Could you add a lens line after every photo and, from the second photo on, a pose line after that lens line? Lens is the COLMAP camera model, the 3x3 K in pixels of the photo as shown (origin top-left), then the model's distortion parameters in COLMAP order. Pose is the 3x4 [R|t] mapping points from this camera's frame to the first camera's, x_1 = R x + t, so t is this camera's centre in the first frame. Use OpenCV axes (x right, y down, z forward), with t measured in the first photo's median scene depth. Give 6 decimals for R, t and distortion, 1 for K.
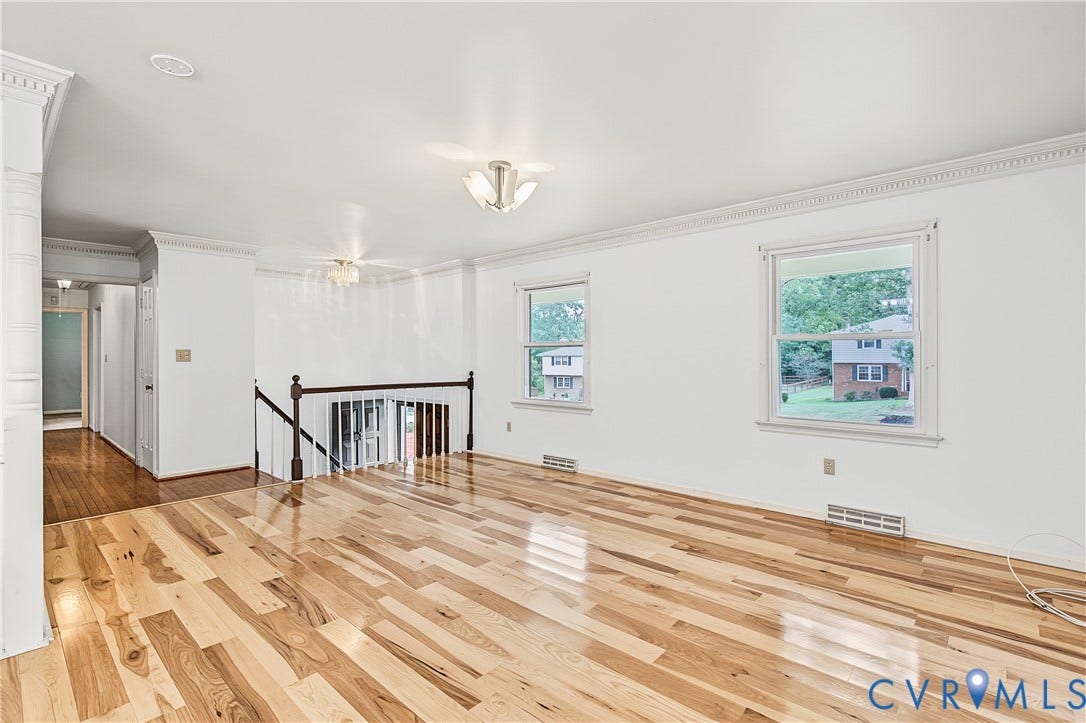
lens RADIAL K [[497.5, 0, 548.6], [0, 497.5, 358.4], [0, 0, 1]] dist [-0.002198, -0.000272]
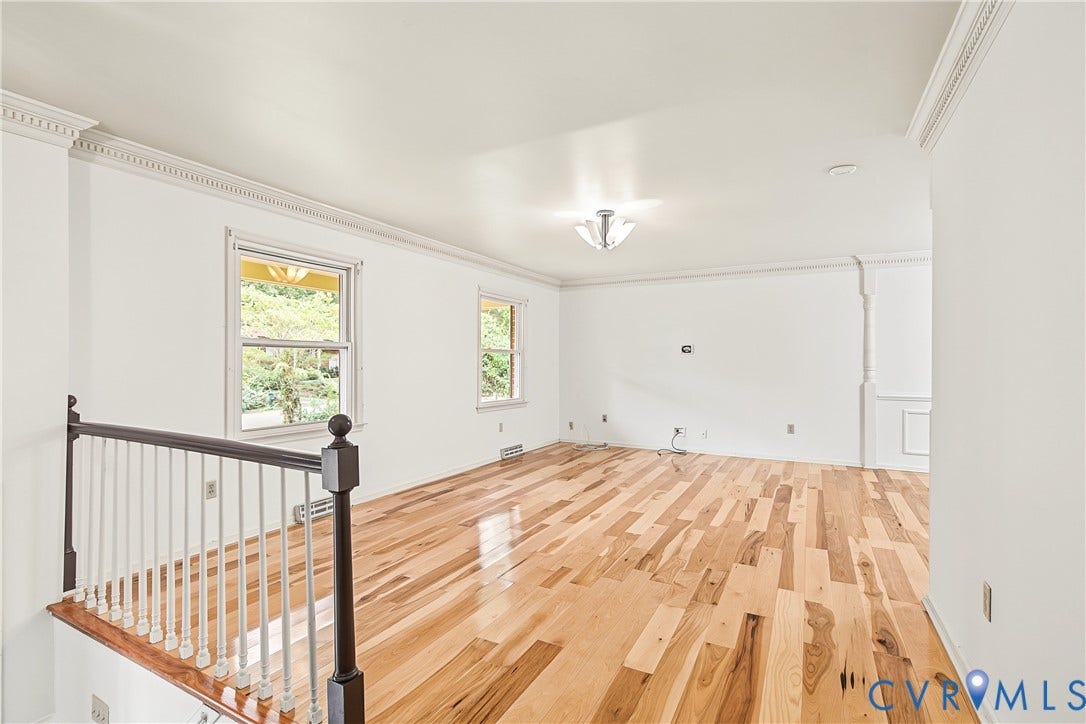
lens RADIAL K [[497.5, 0, 548.6], [0, 497.5, 358.9], [0, 0, 1]] dist [-0.002198, -0.000272]
pose [[-0.244110, 0.009918, 0.969697, -1.320517], [0.001073, 0.999950, -0.009957, 0.001421], [-0.969747, -0.001390, -0.244108, 1.470479]]
